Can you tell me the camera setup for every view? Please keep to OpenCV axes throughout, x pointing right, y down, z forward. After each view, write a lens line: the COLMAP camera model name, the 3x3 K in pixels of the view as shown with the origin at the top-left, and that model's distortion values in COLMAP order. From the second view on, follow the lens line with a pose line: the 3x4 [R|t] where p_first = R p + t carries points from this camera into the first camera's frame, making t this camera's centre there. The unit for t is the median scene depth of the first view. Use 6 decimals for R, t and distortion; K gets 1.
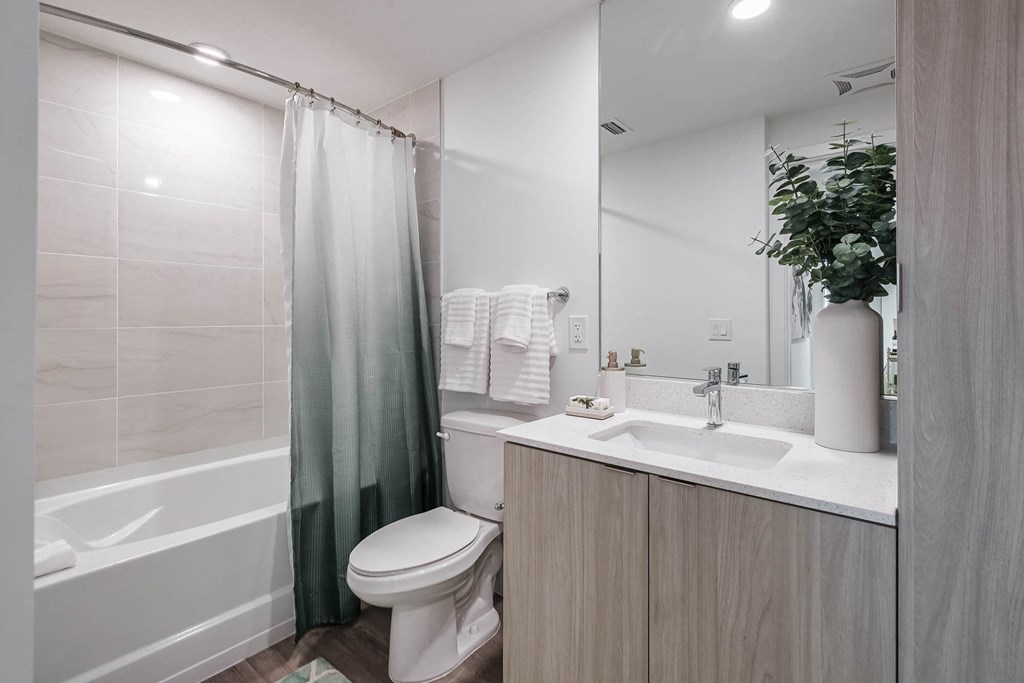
lens RADIAL K [[462.9, 0, 510.1], [0, 462.9, 320.3], [0, 0, 1]] dist [0.001792, 0.000390]
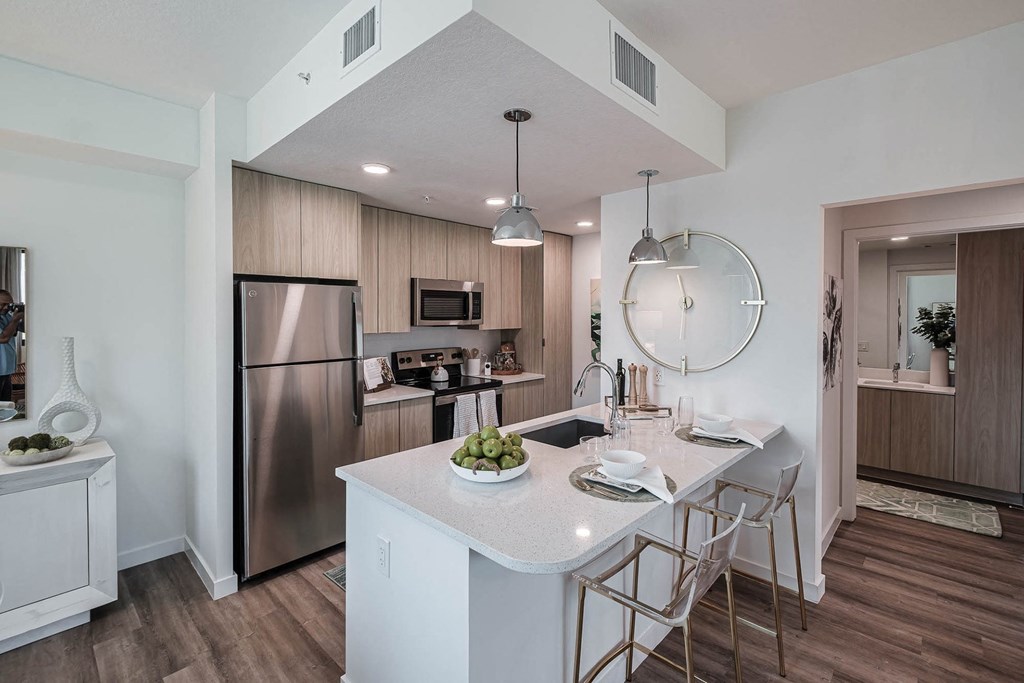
lens RADIAL K [[462.9, 0, 510.1], [0, 462.9, 320.3], [0, 0, 1]] dist [0.001792, 0.000390]
pose [[0.998198, 0.006293, -0.059669, -2.684721], [-0.005684, 0.999930, 0.010375, -0.300355], [0.059730, -0.010017, 0.998164, -3.136335]]
